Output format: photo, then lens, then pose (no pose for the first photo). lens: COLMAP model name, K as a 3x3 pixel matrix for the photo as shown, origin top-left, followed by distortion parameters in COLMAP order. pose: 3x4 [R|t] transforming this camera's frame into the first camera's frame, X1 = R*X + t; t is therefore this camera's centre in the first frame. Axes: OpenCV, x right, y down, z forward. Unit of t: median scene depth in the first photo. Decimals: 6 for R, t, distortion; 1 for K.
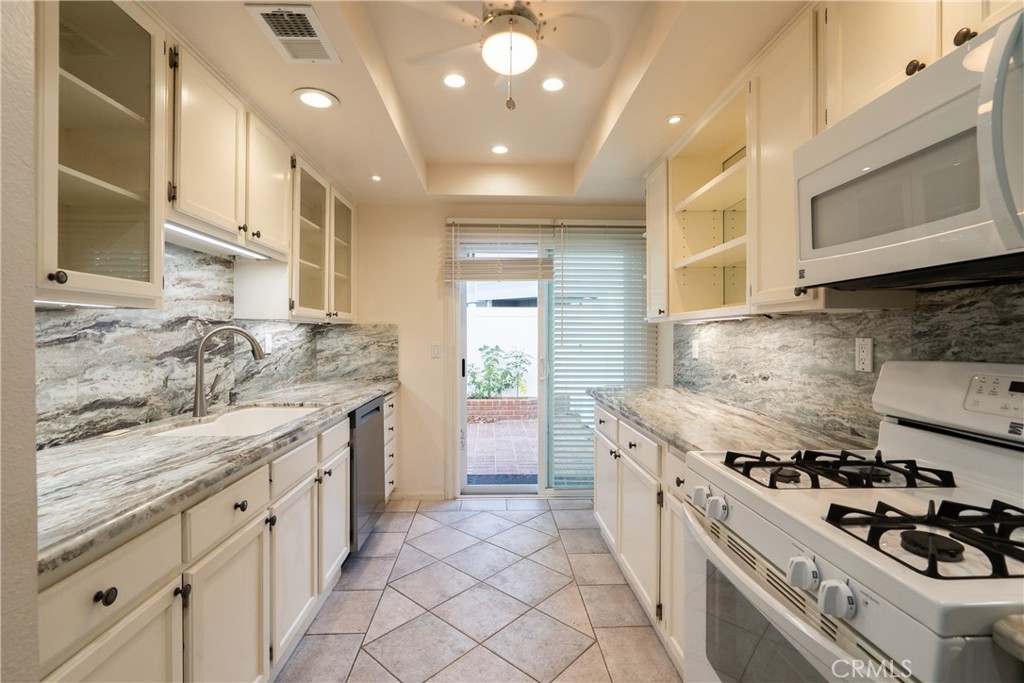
lens RADIAL K [[474.5, 0, 512.8], [0, 474.5, 337.5], [0, 0, 1]] dist [0.001052, 0.000627]
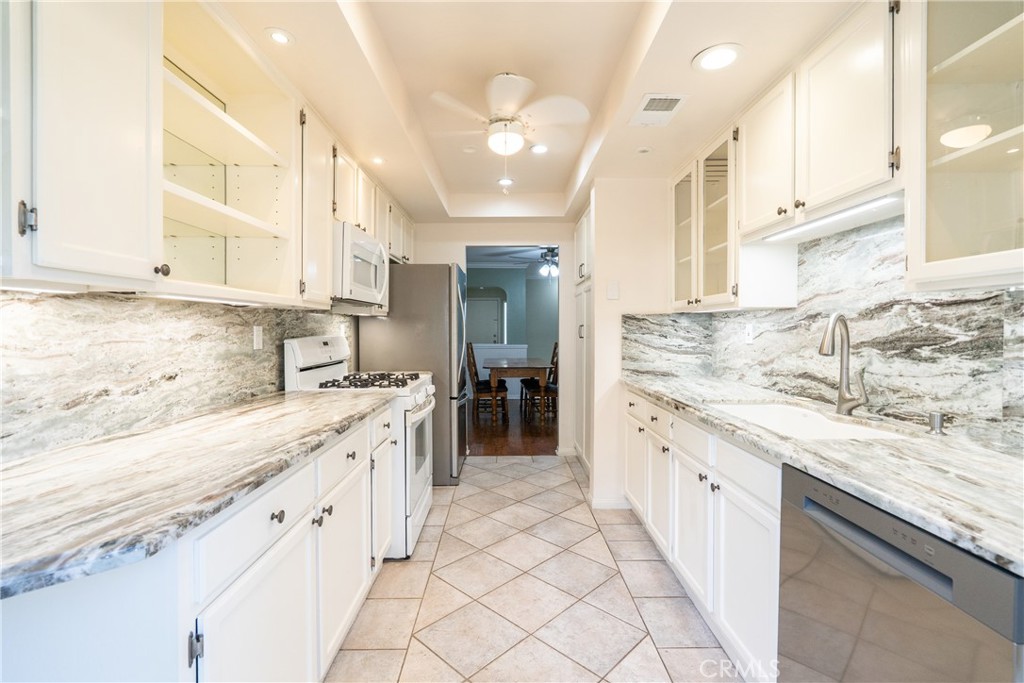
lens RADIAL K [[474.5, 0, 512.8], [0, 474.5, 337.5], [0, 0, 1]] dist [0.001052, 0.000627]
pose [[-0.999535, -0.002267, 0.030423, -0.056894], [-0.001530, 0.999706, 0.024213, 0.000037], [-0.030469, 0.024155, -0.999244, 1.888024]]
